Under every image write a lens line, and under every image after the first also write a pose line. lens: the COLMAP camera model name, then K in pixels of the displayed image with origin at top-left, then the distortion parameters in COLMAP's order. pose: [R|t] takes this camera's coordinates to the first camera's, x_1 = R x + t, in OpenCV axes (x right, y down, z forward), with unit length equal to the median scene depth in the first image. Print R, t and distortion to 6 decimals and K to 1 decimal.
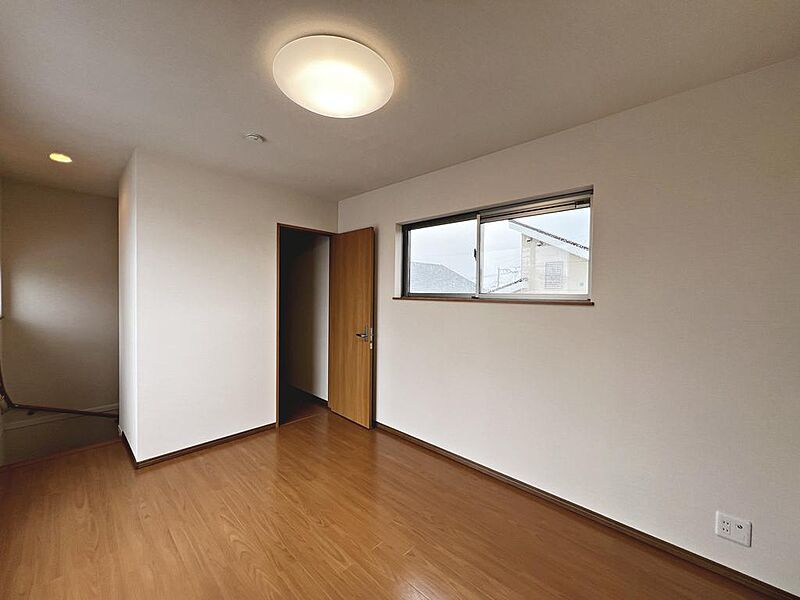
lens RADIAL K [[319.7, 0, 399.0], [0, 319.7, 294.8], [0, 0, 1]] dist [0.000695, 0.000082]
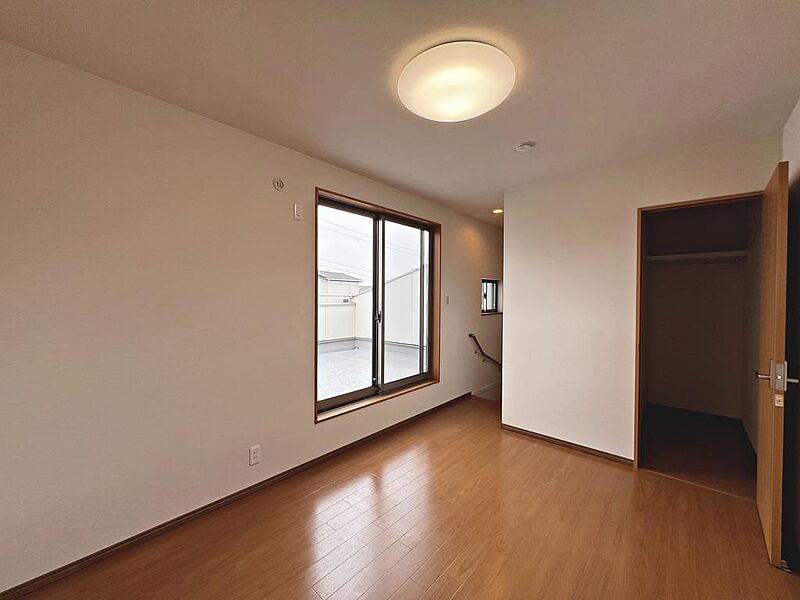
lens RADIAL K [[319.7, 0, 398.9], [0, 319.7, 304.0], [0, 0, 1]] dist [0.000695, 0.000082]
pose [[0.020923, 0.008615, -0.999744, 0.469823], [-0.004170, 0.999955, 0.008529, 0.005013], [0.999772, 0.003991, 0.020958, 0.468991]]
